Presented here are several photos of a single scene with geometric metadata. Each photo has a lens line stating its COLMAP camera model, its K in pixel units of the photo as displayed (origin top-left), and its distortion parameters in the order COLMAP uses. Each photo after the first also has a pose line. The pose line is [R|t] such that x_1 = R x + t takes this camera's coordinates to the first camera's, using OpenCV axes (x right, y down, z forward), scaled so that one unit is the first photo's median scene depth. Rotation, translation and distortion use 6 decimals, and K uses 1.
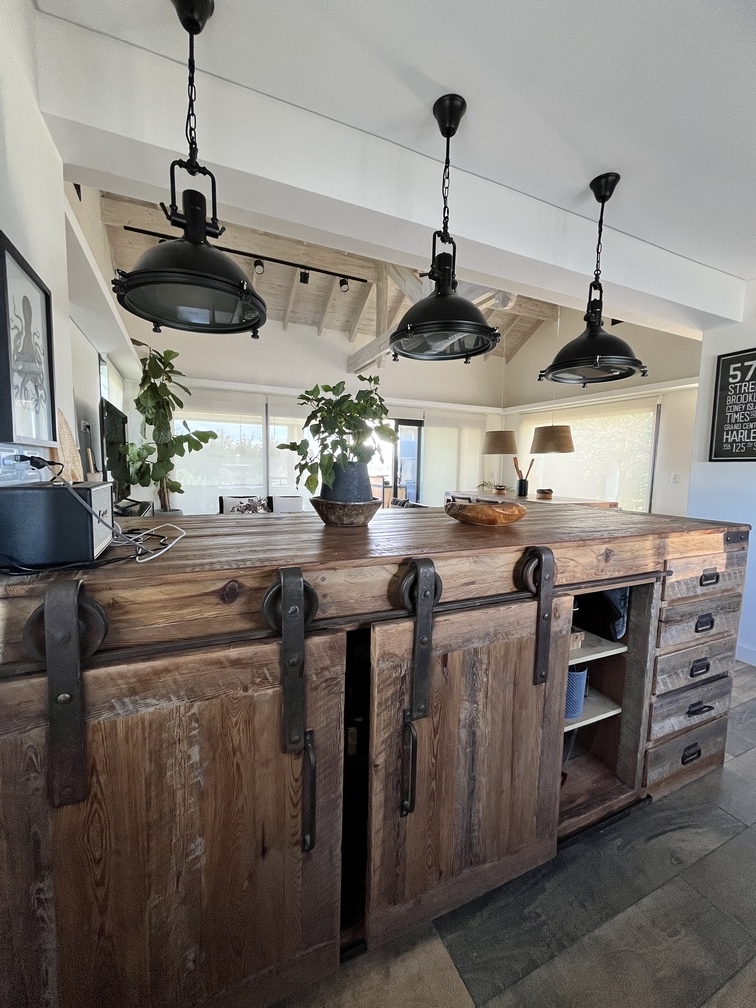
lens RADIAL K [[408.1, 0, 380.6], [0, 408.1, 503.1], [0, 0, 1]] dist [0.001234, -0.000692]
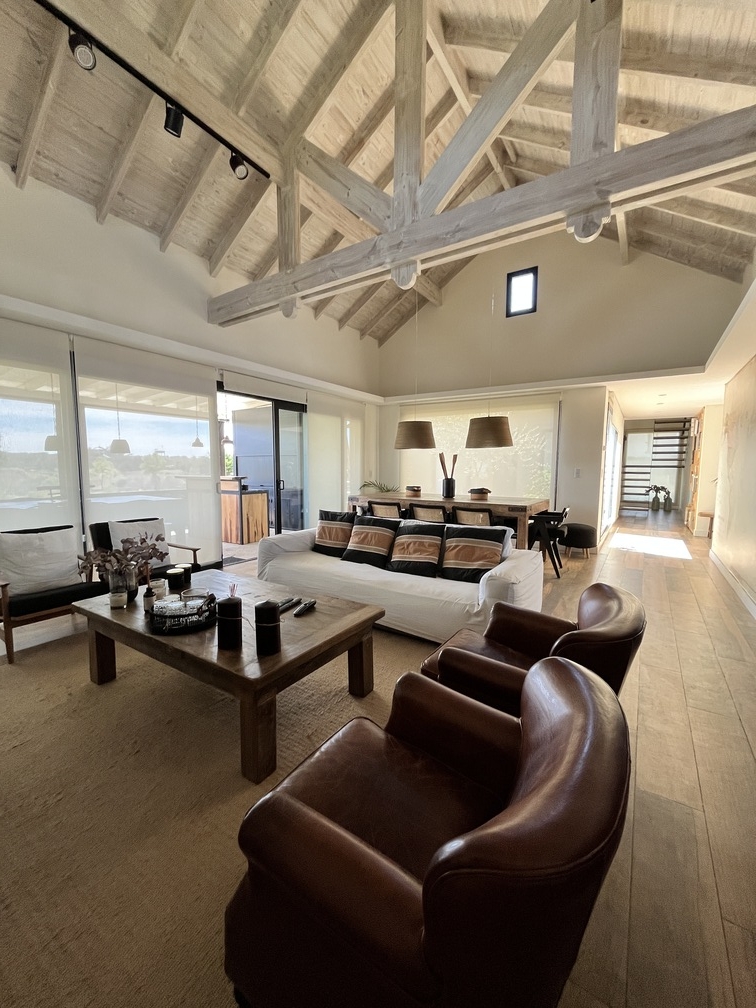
lens RADIAL K [[408.1, 0, 371.8], [0, 408.1, 508.4], [0, 0, 1]] dist [0.001234, -0.000692]
pose [[0.855371, -0.064865, 0.513939, -0.229215], [0.056674, 0.997892, 0.031621, -0.029208], [-0.514906, 0.002079, 0.857244, 0.323906]]
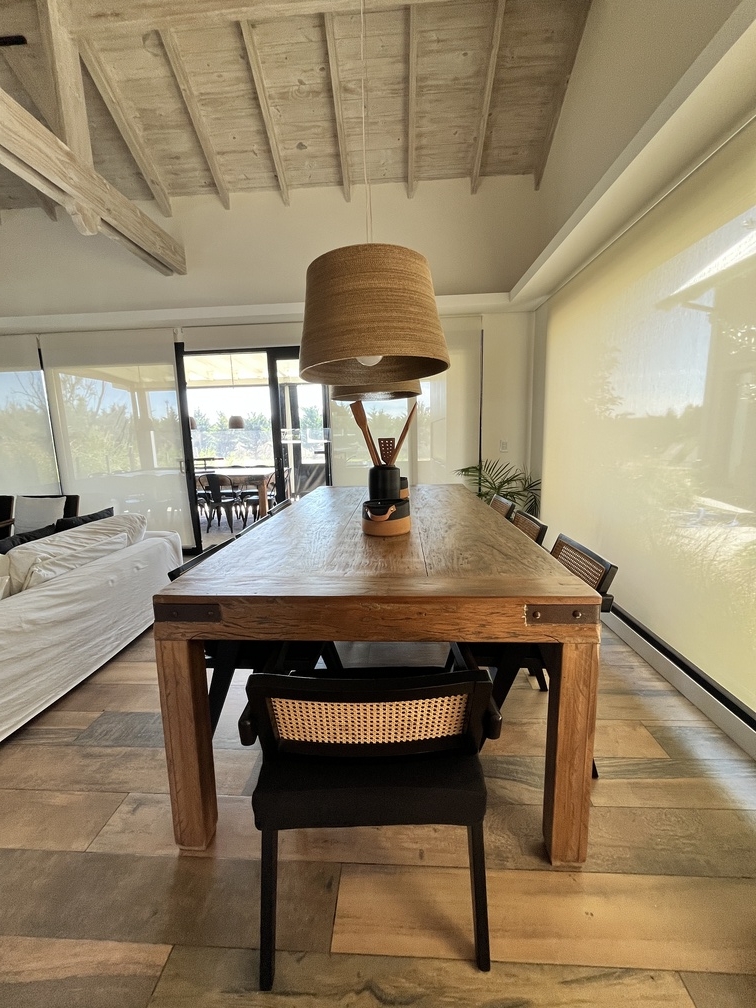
lens RADIAL K [[408.1, 0, 377.6], [0, 408.1, 505.7], [0, 0, 1]] dist [0.001234, -0.000692]
pose [[0.884290, 0.040935, -0.465140, 0.487730], [-0.002419, 0.996538, 0.083102, -0.051552], [0.466932, -0.072361, 0.881328, 0.655039]]
